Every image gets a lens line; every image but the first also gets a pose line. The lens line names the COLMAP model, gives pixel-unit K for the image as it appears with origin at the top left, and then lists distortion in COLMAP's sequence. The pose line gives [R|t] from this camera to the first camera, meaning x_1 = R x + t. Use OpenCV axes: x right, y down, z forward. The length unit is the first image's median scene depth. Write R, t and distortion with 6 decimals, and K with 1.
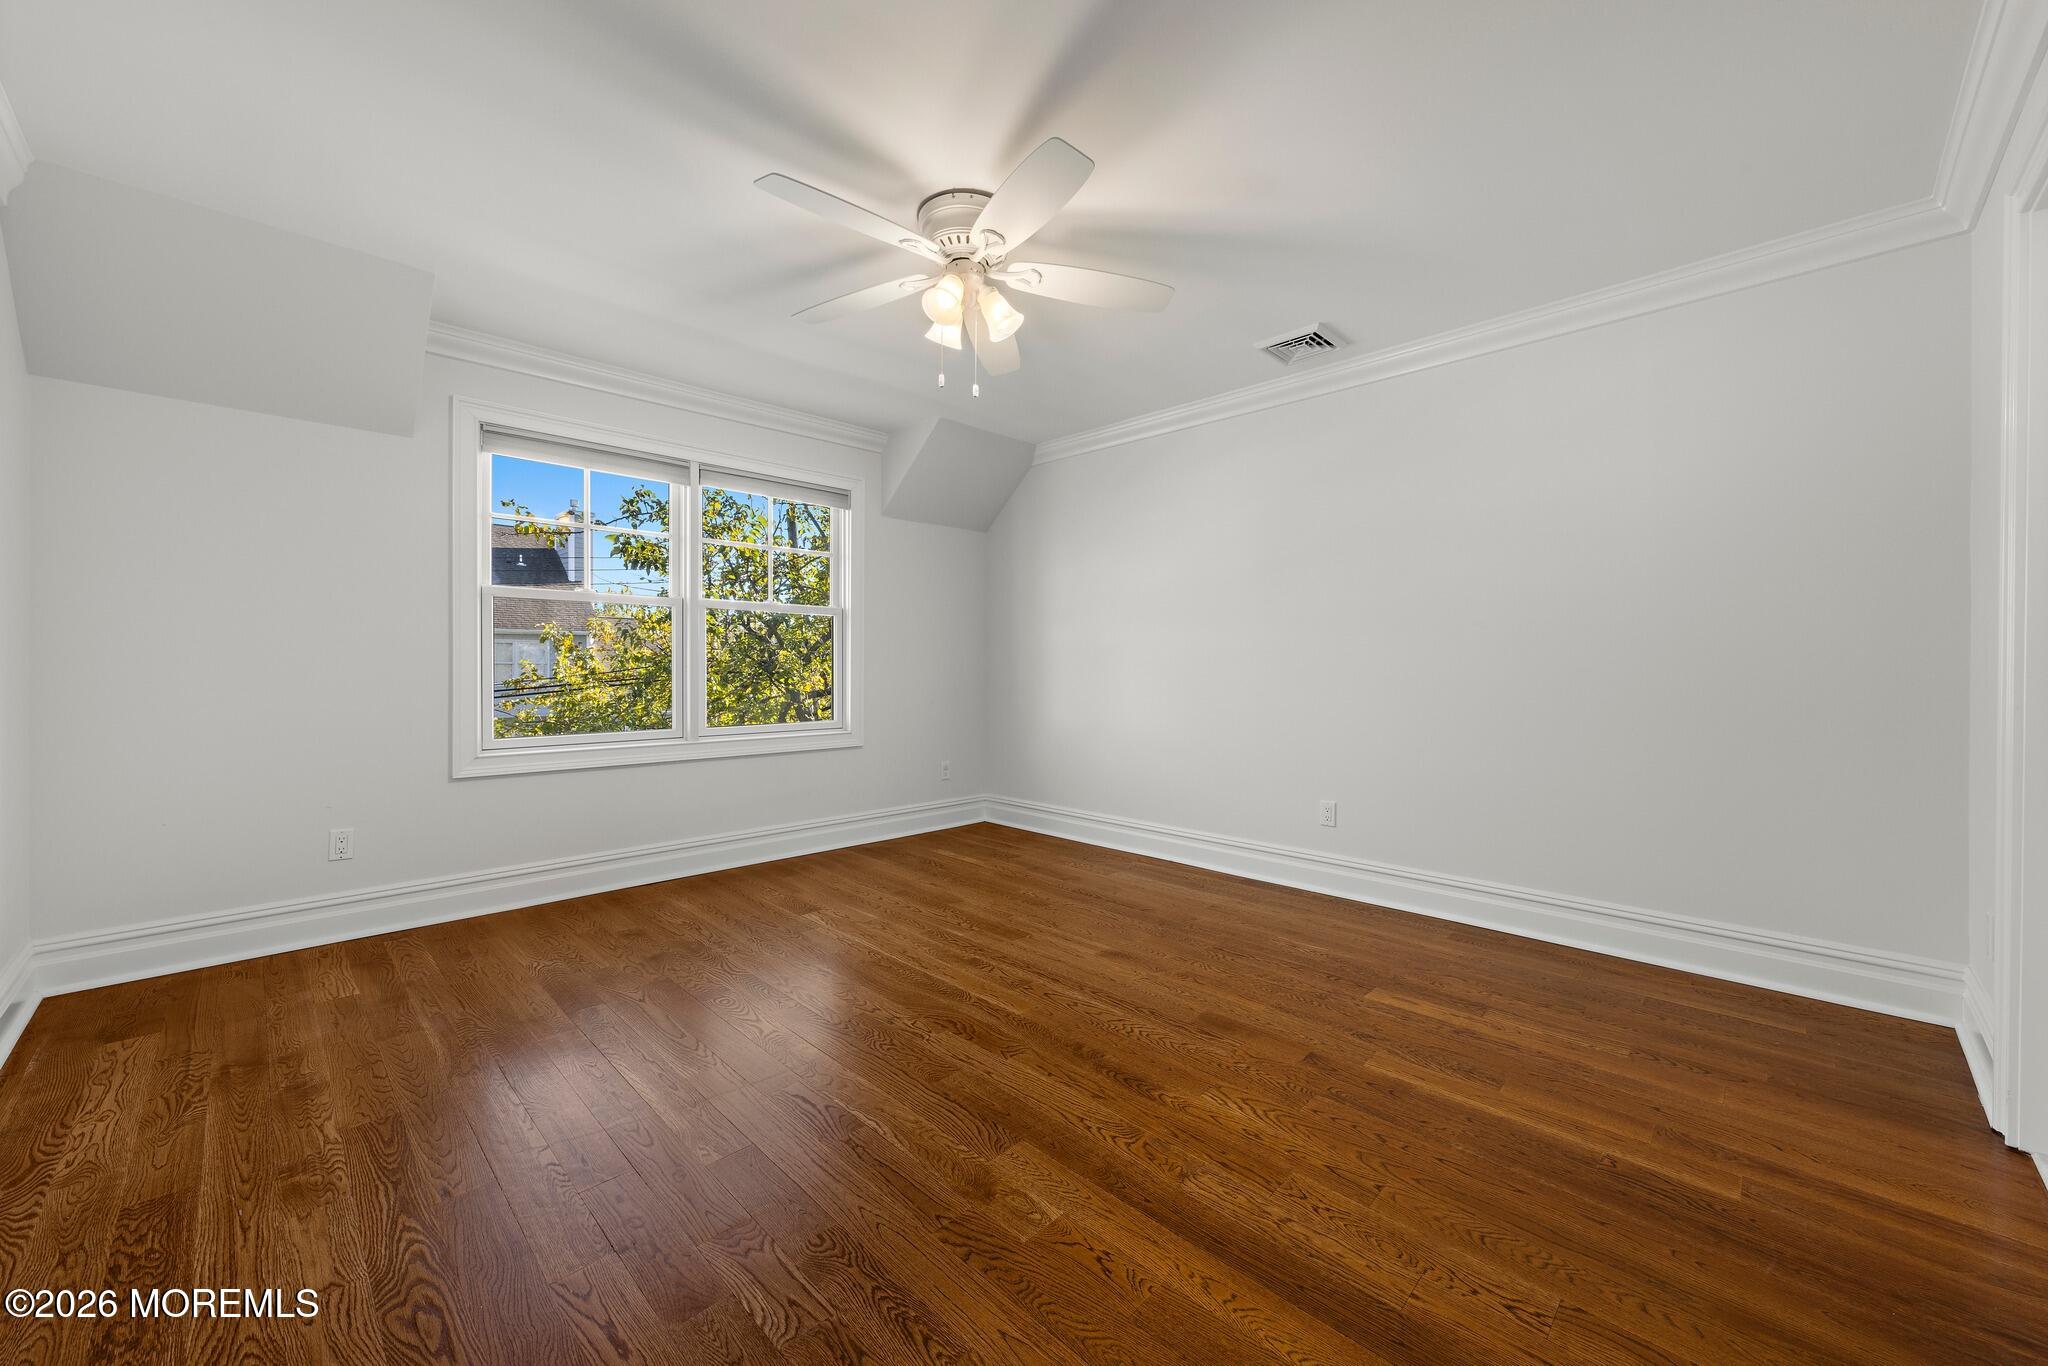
lens RADIAL K [[810.5, 0, 1021.3], [0, 810.5, 673.0], [0, 0, 1]] dist [0.002729, 0.000024]
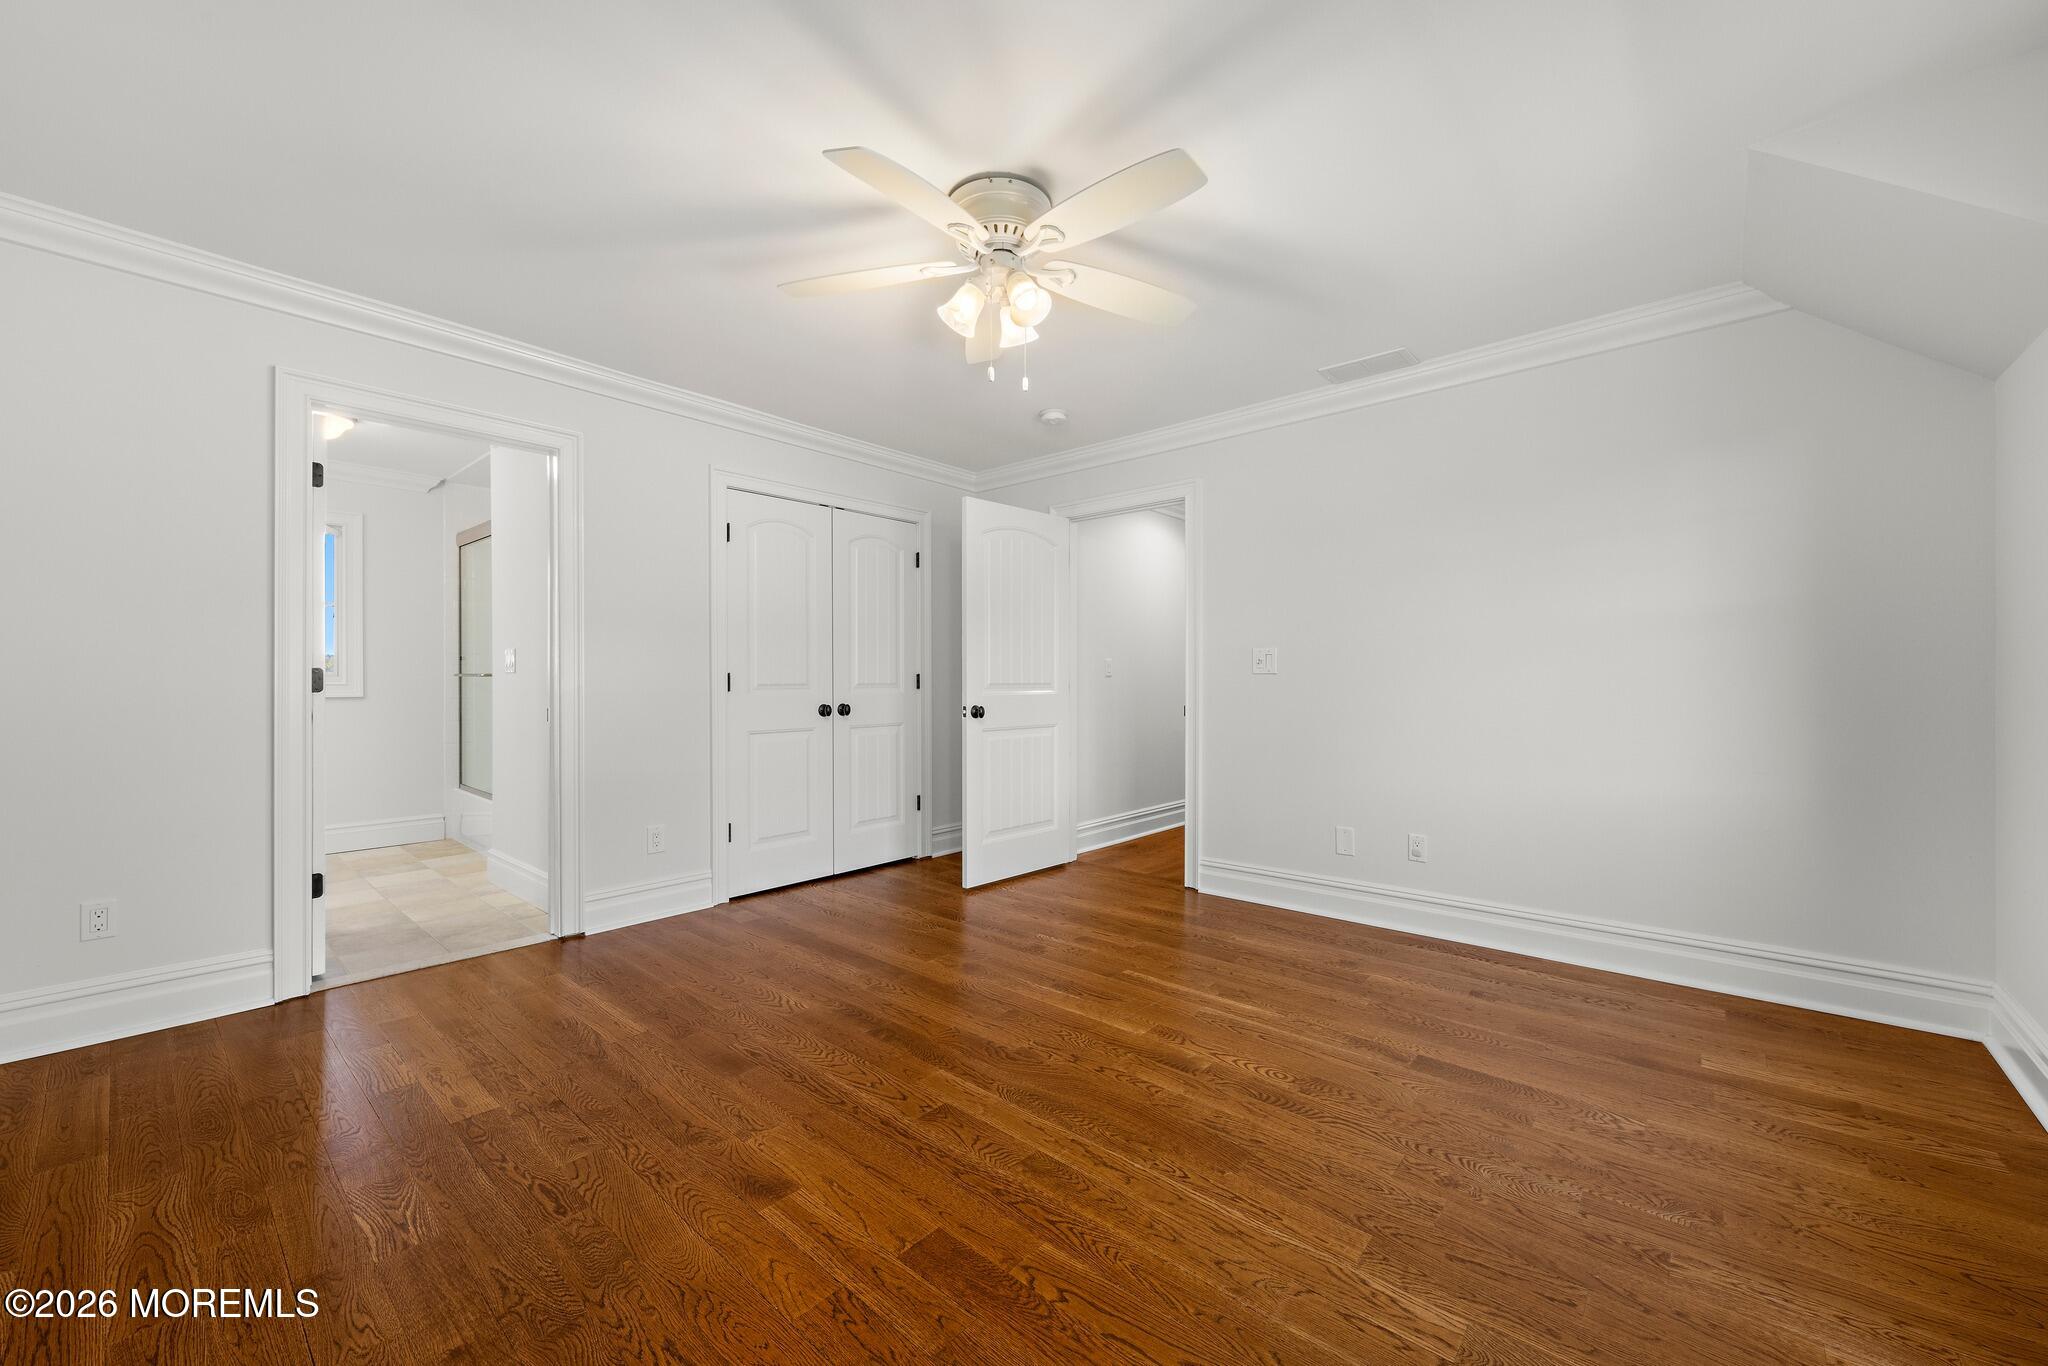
lens RADIAL K [[810.5, 0, 1026.1], [0, 810.5, 681.1], [0, 0, 1]] dist [0.002729, 0.000024]
pose [[-0.998036, -0.001118, -0.062627, -0.040161], [-0.001846, 0.999931, 0.011567, -0.026518], [0.062609, 0.011660, -0.997970, 1.867406]]
